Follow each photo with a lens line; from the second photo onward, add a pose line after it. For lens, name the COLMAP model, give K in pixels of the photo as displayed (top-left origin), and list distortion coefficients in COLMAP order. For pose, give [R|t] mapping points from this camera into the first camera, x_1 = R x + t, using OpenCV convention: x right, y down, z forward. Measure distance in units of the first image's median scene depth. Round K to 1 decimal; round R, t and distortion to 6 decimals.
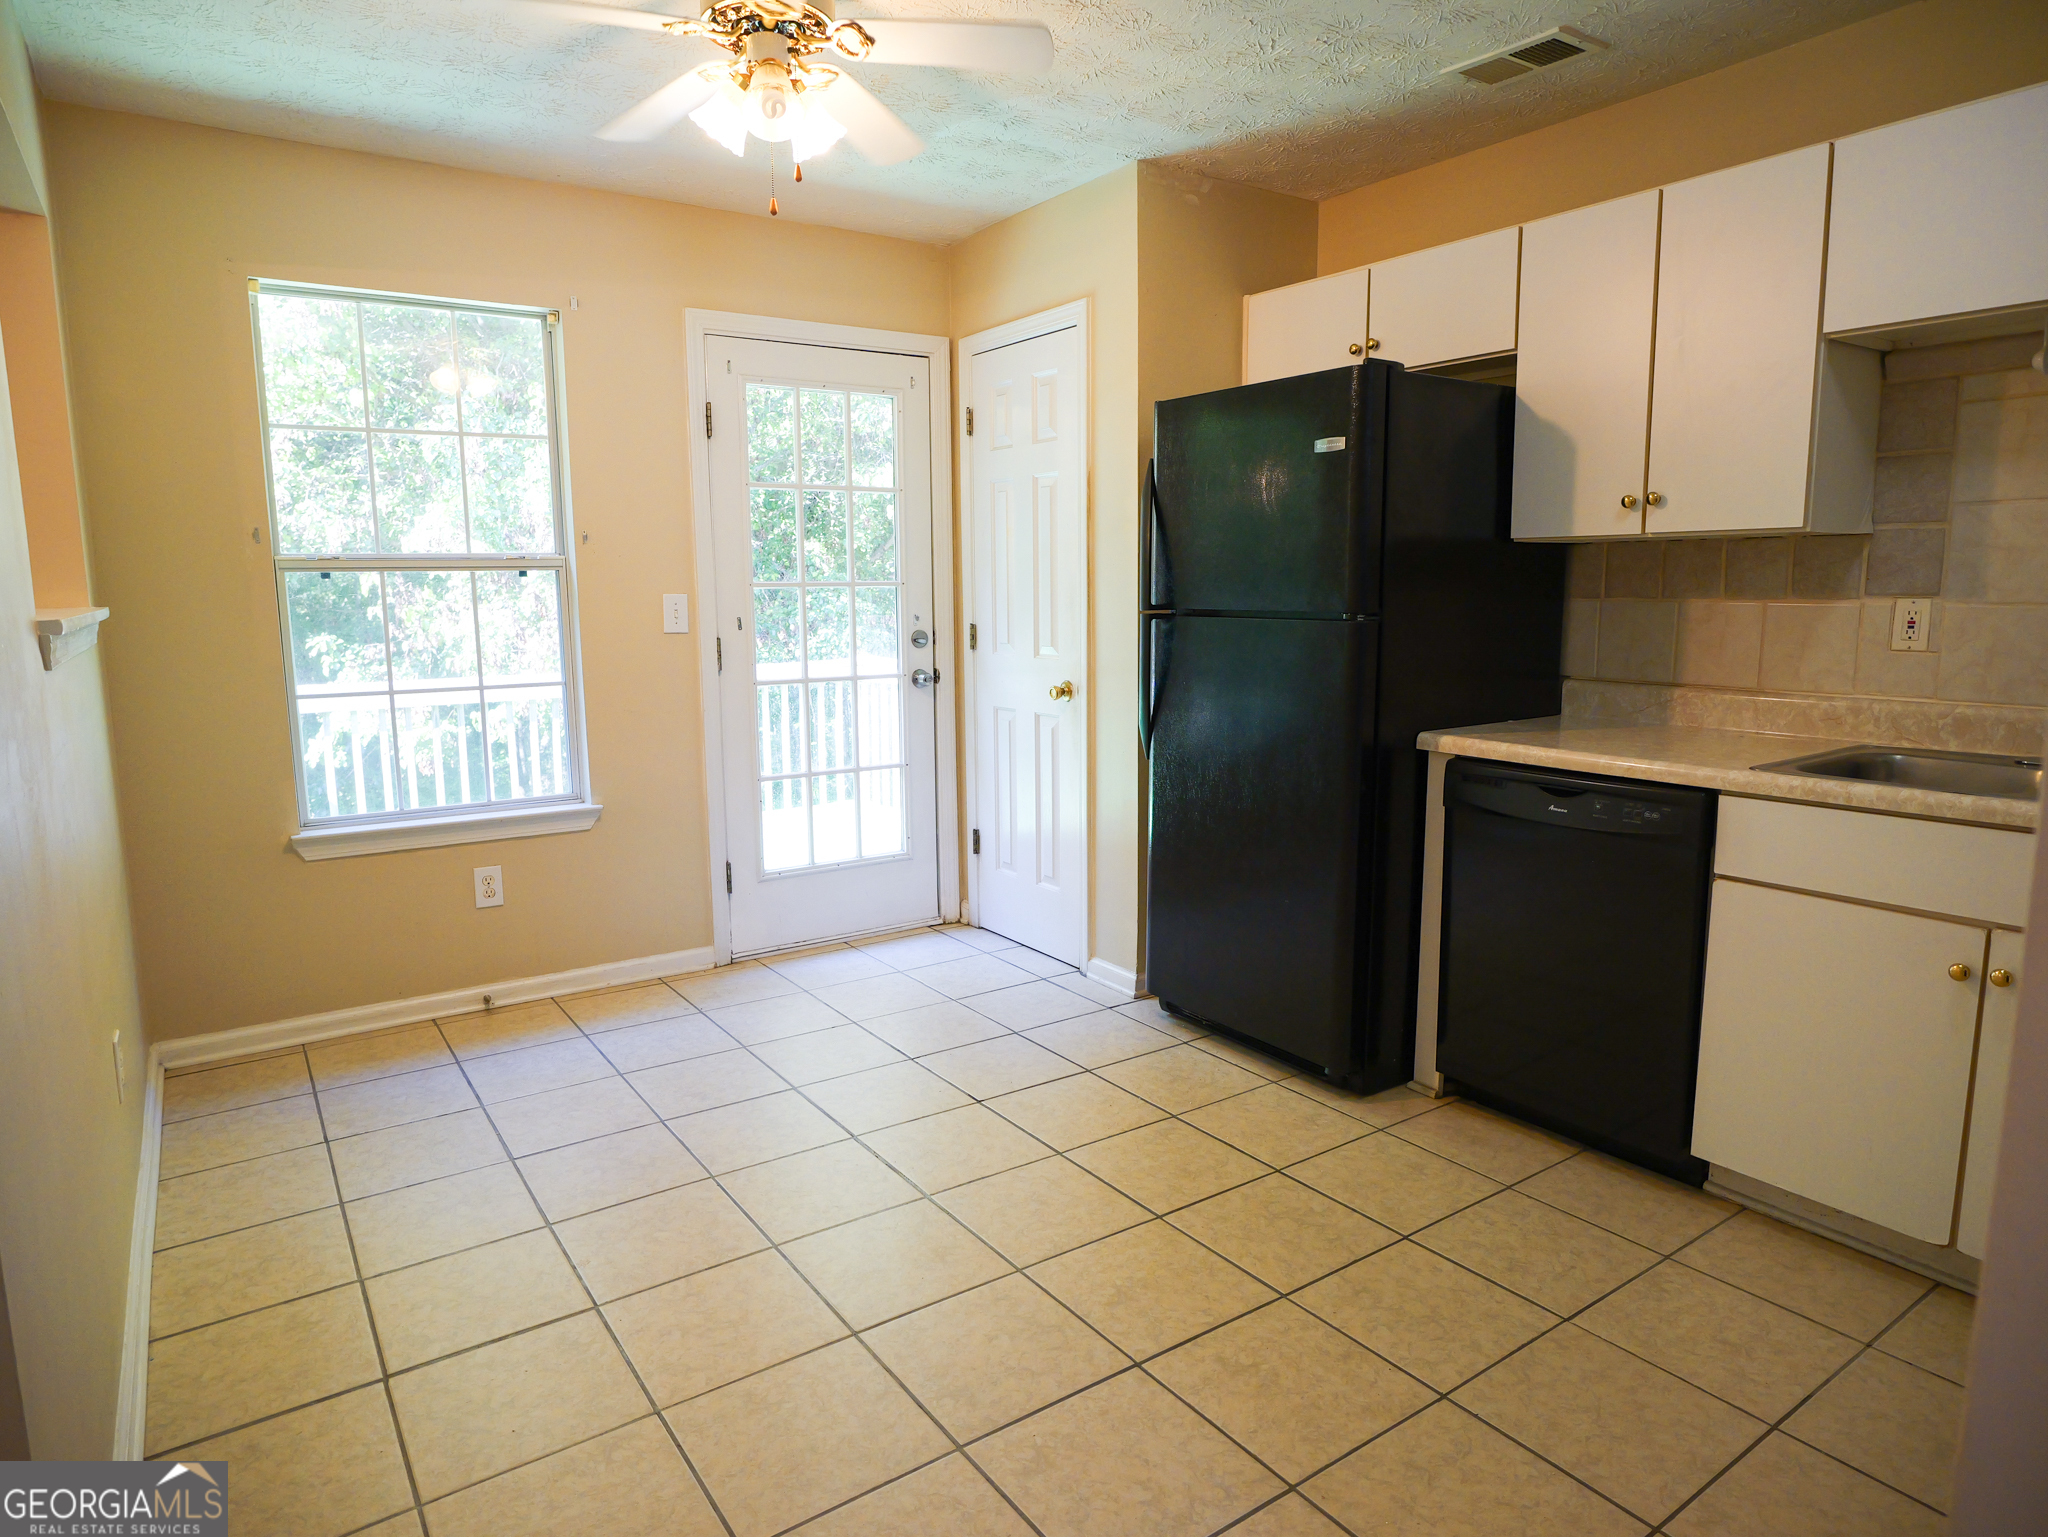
lens RADIAL K [[1212.2, 0, 1024.0], [0, 1212.2, 768.5], [0, 0, 1]] dist [-0.036643, 0.014759]
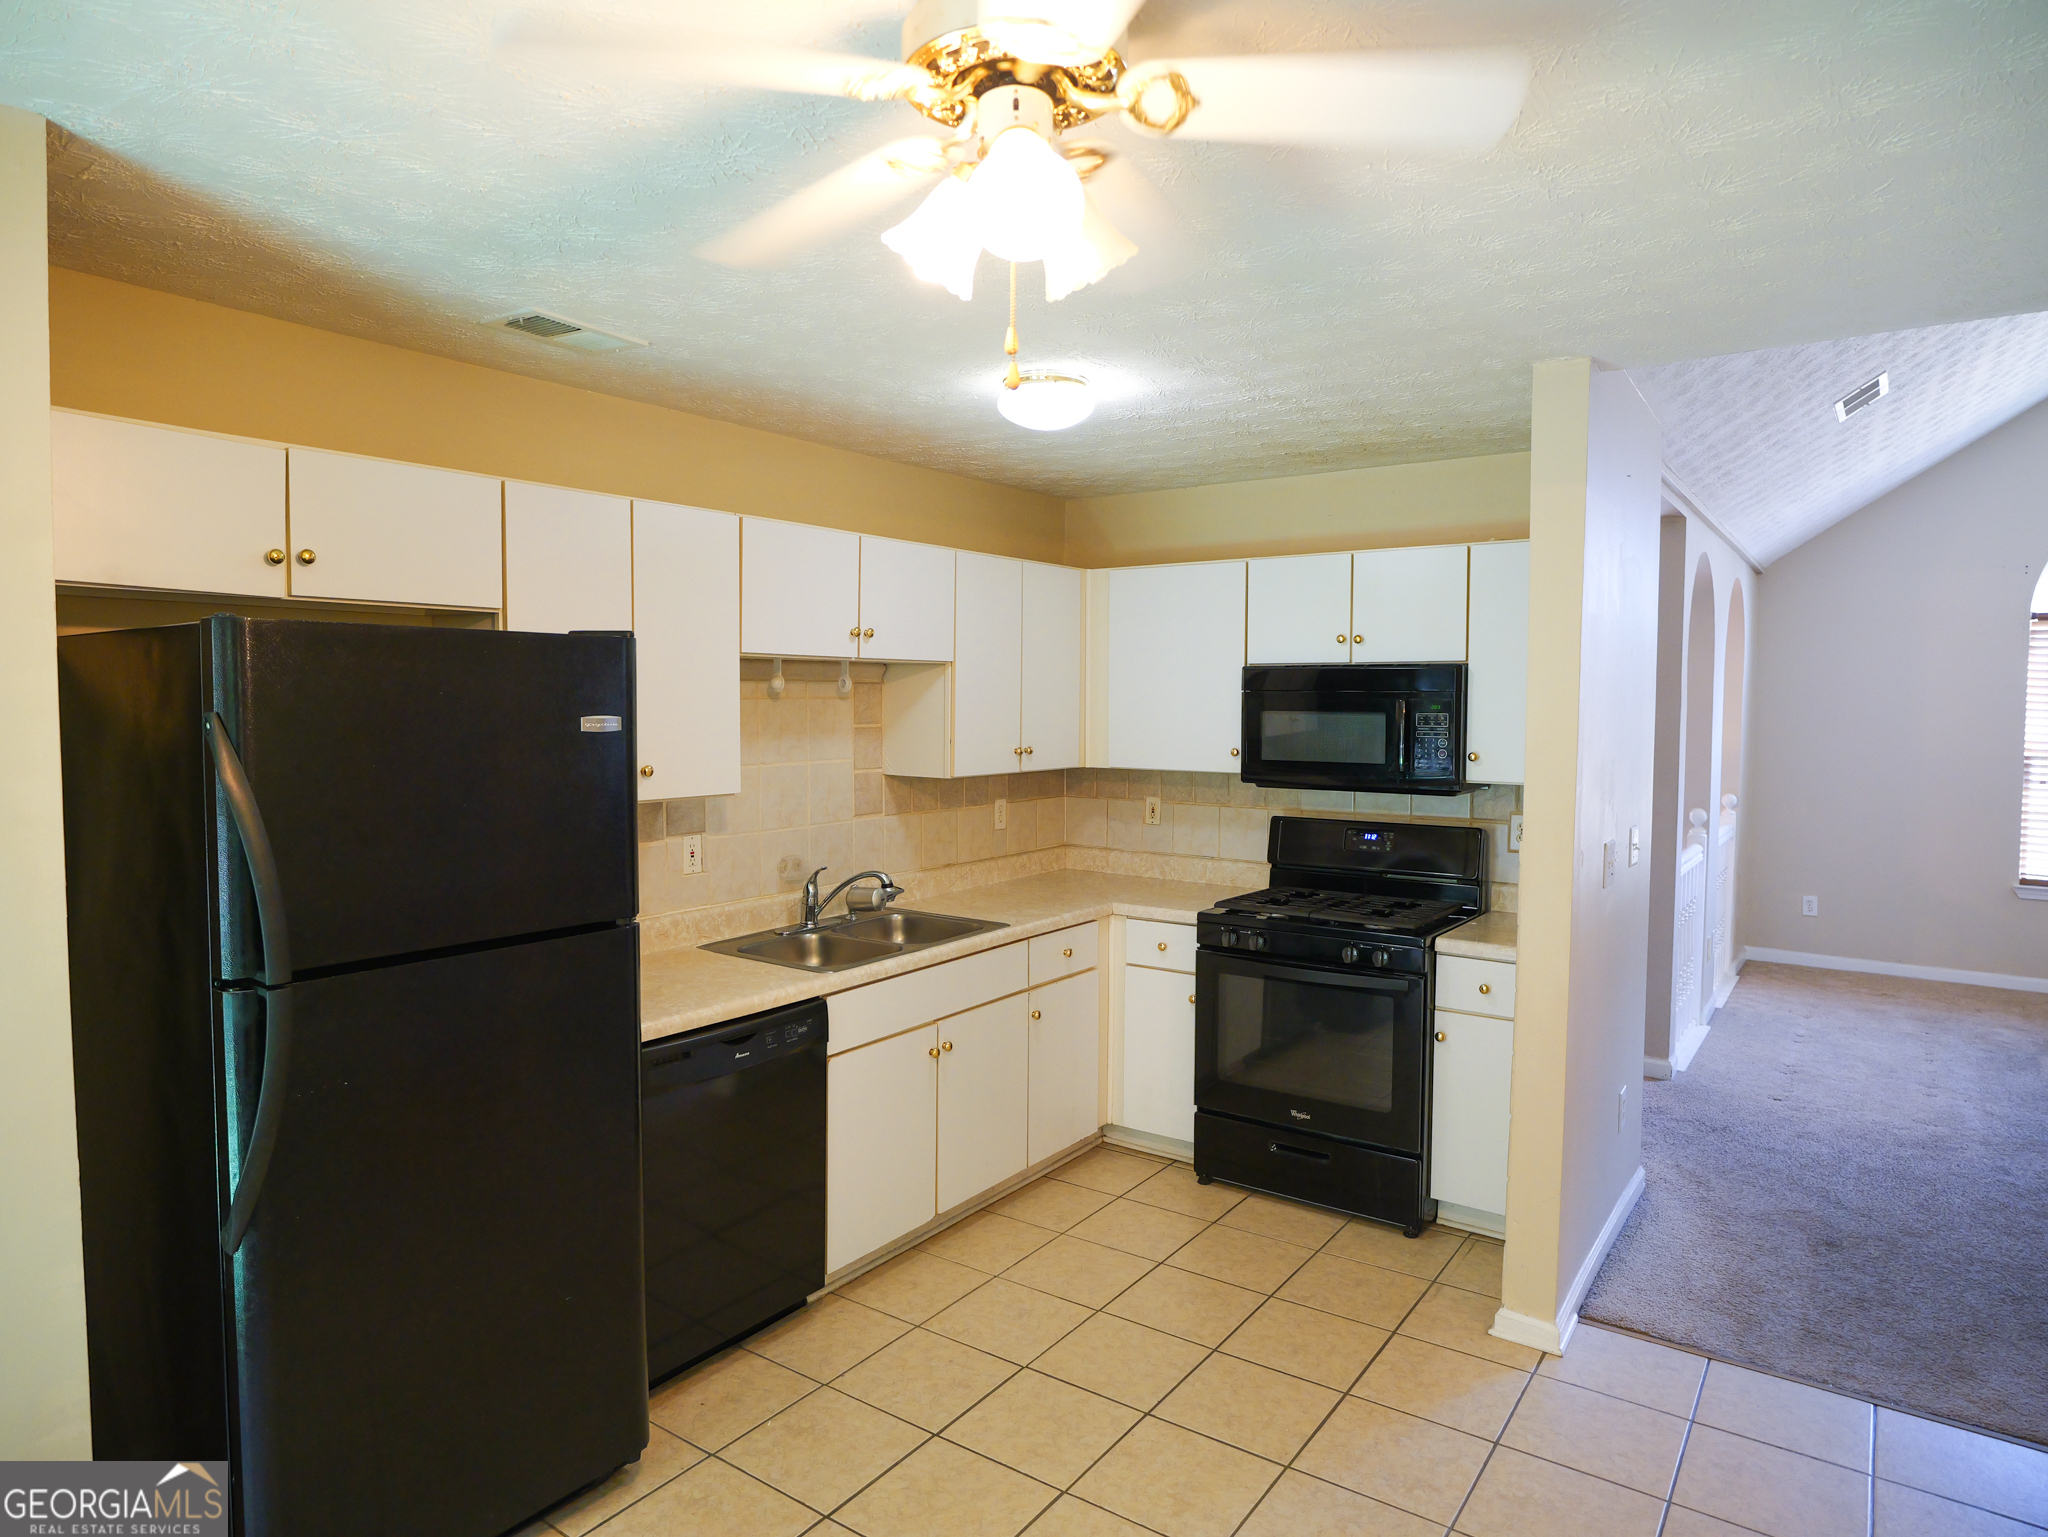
lens RADIAL K [[1212.2, 0, 1024.0], [0, 1212.2, 768.5], [0, 0, 1]] dist [-0.036643, 0.014759]
pose [[-0.342492, -0.045927, 0.938398, -0.679301], [0.141797, 0.984837, 0.099952, -0.301404], [-0.928759, 0.167295, -0.330786, 1.087421]]
